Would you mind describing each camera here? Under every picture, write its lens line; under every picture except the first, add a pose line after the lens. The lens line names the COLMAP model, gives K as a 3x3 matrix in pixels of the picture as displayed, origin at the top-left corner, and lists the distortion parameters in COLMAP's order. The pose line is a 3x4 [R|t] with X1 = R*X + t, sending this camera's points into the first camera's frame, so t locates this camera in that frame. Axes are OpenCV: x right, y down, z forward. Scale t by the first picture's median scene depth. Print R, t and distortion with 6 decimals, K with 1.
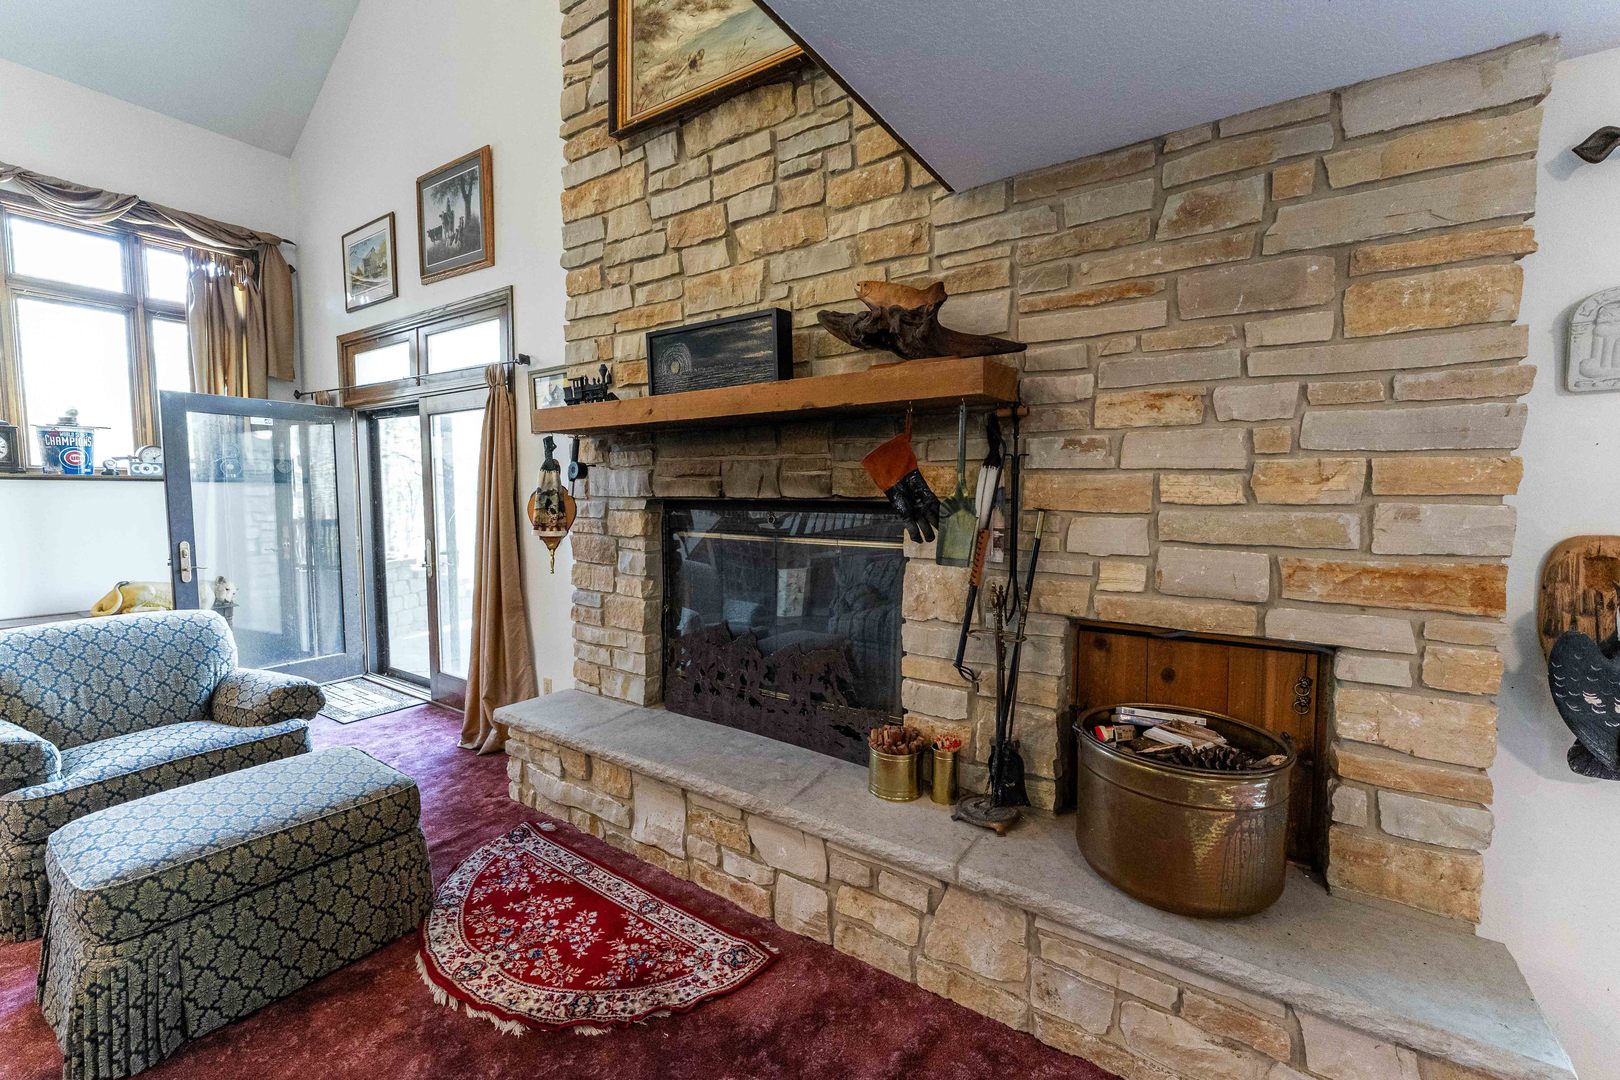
lens RADIAL K [[663.2, 0, 808.4], [0, 663.2, 540.9], [0, 0, 1]] dist [-0.001195, -0.000143]
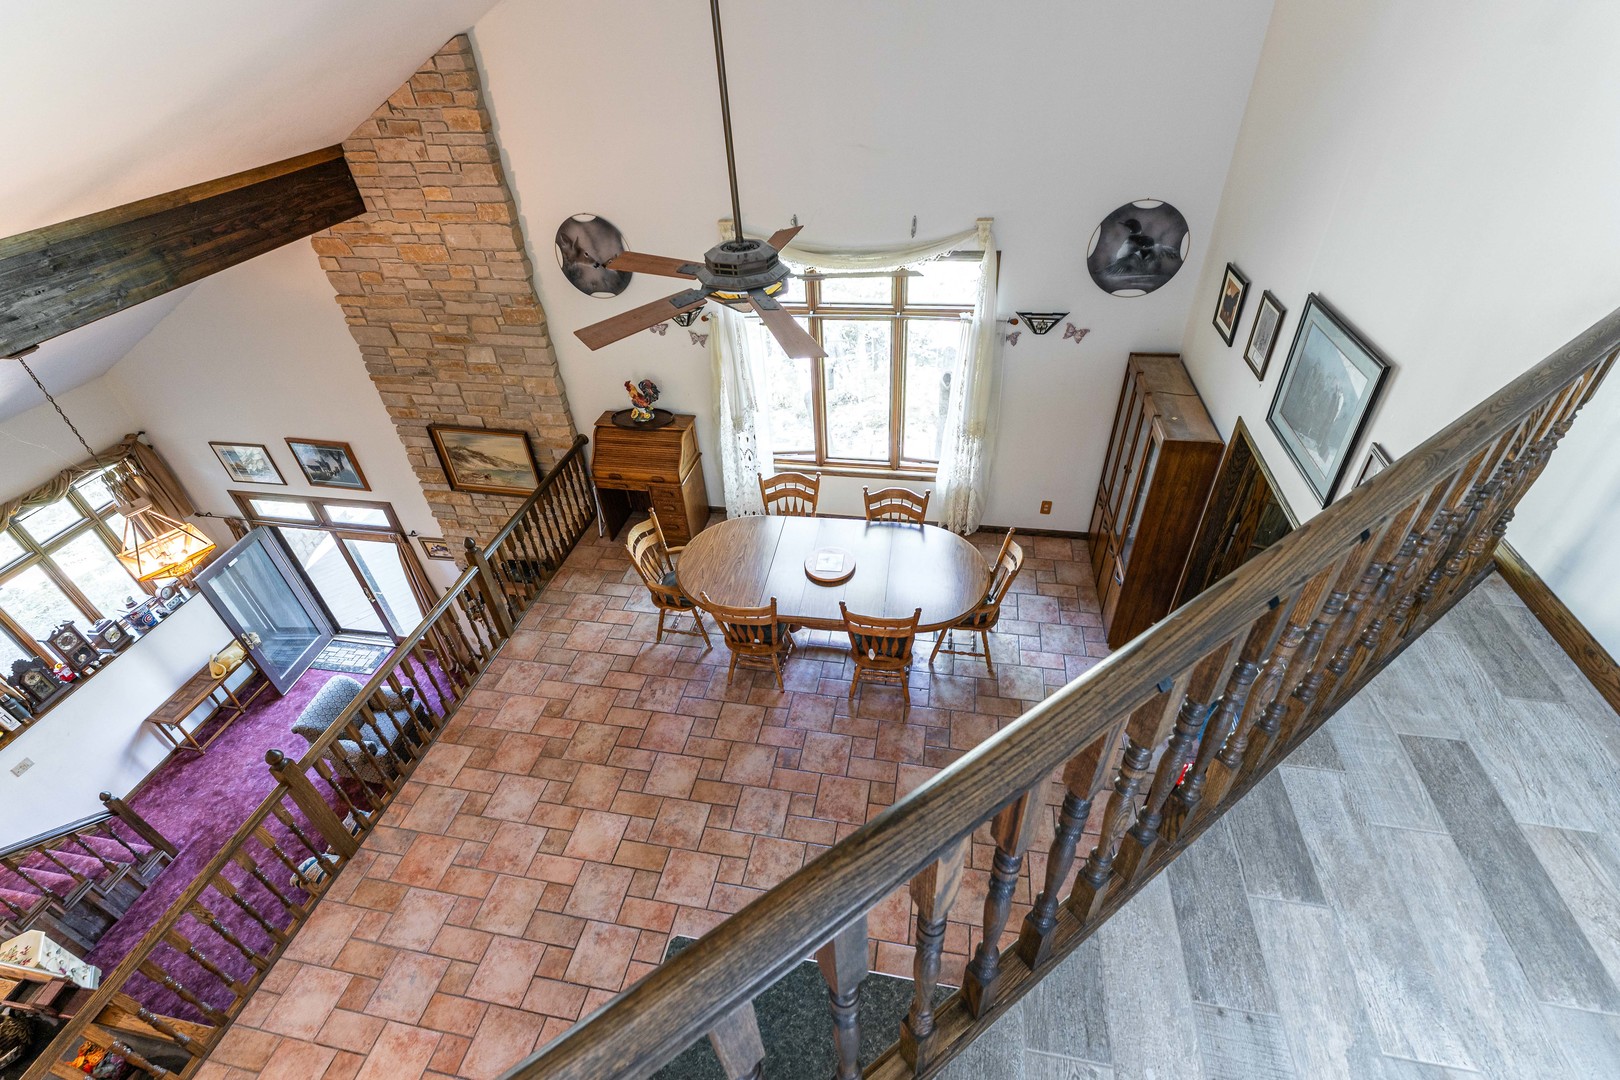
lens RADIAL K [[722.4, 0, 804.9], [0, 722.4, 539.7], [0, 0, 1]] dist [0.000719, -0.000056]
pose [[0.917223, -0.283370, 0.280008, 0.092400], [0.084948, 0.825831, 0.557482, -1.639618], [-0.389213, -0.487549, 0.781543, -1.524356]]
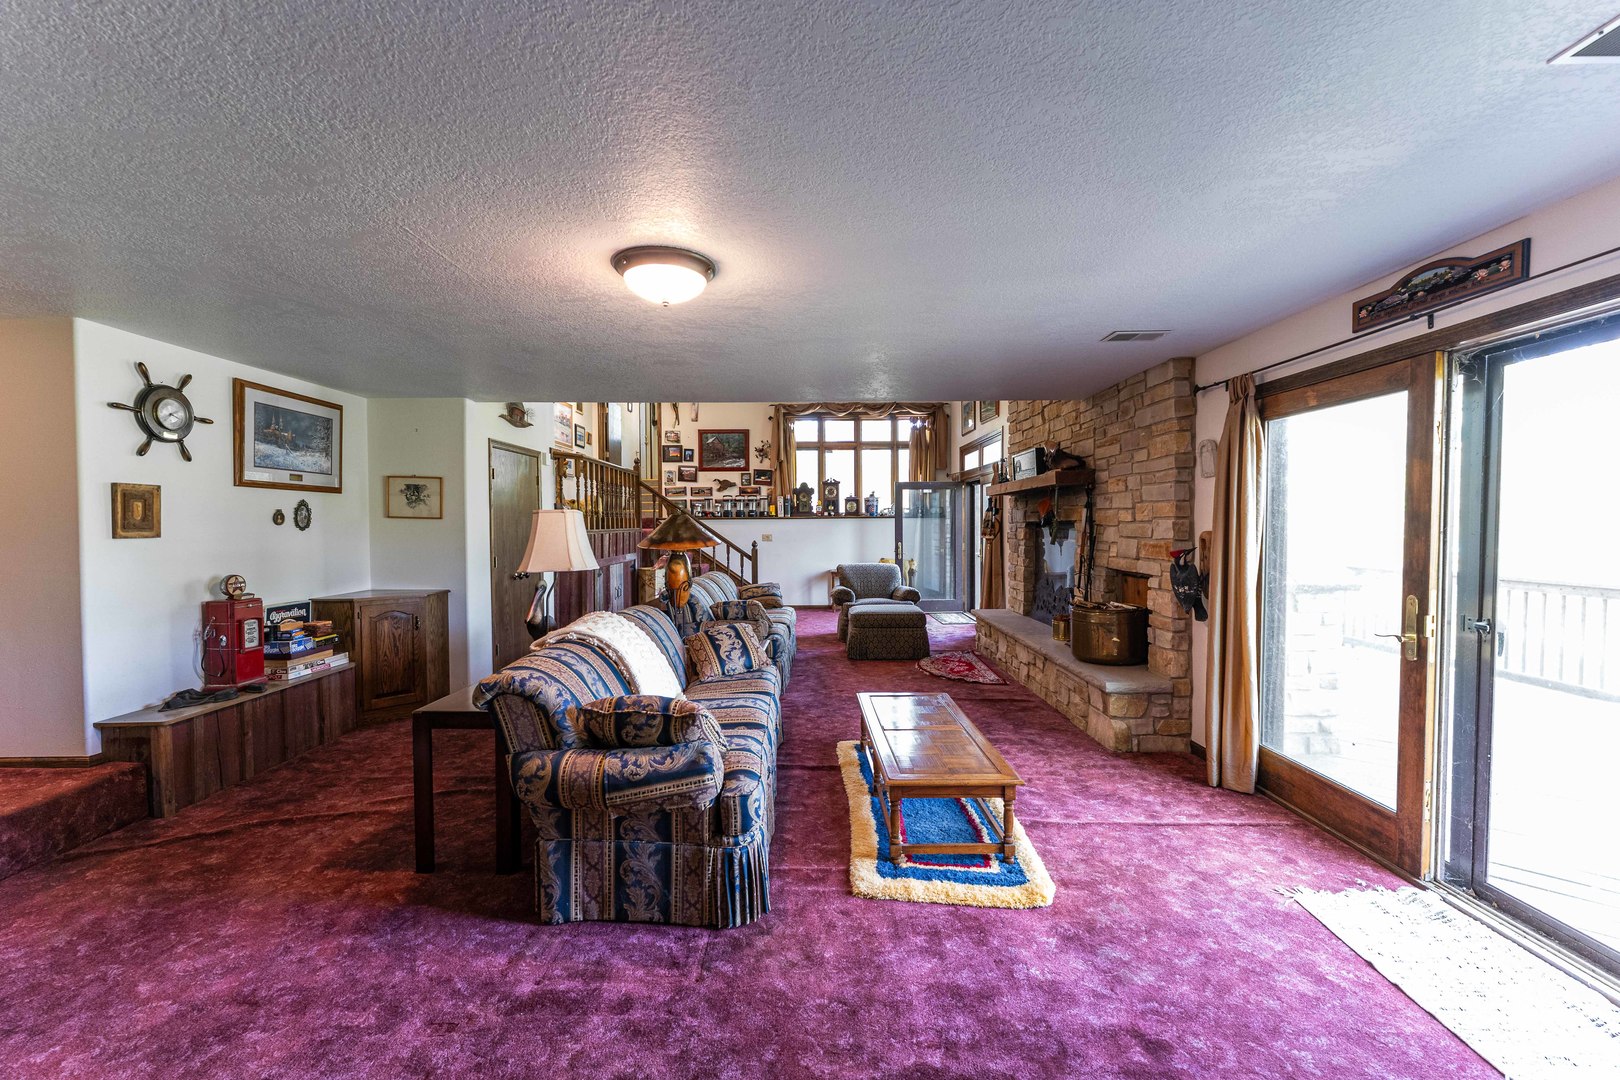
lens RADIAL K [[669.8, 0, 810.0], [0, 669.8, 540.0], [0, 0, 1]] dist [-0.000354, -0.000198]
pose [[0.561251, 0.012130, -0.827557, 1.183814], [-0.051734, 0.998451, -0.020451, 0.077154], [0.826027, 0.054291, 0.561010, -0.853428]]
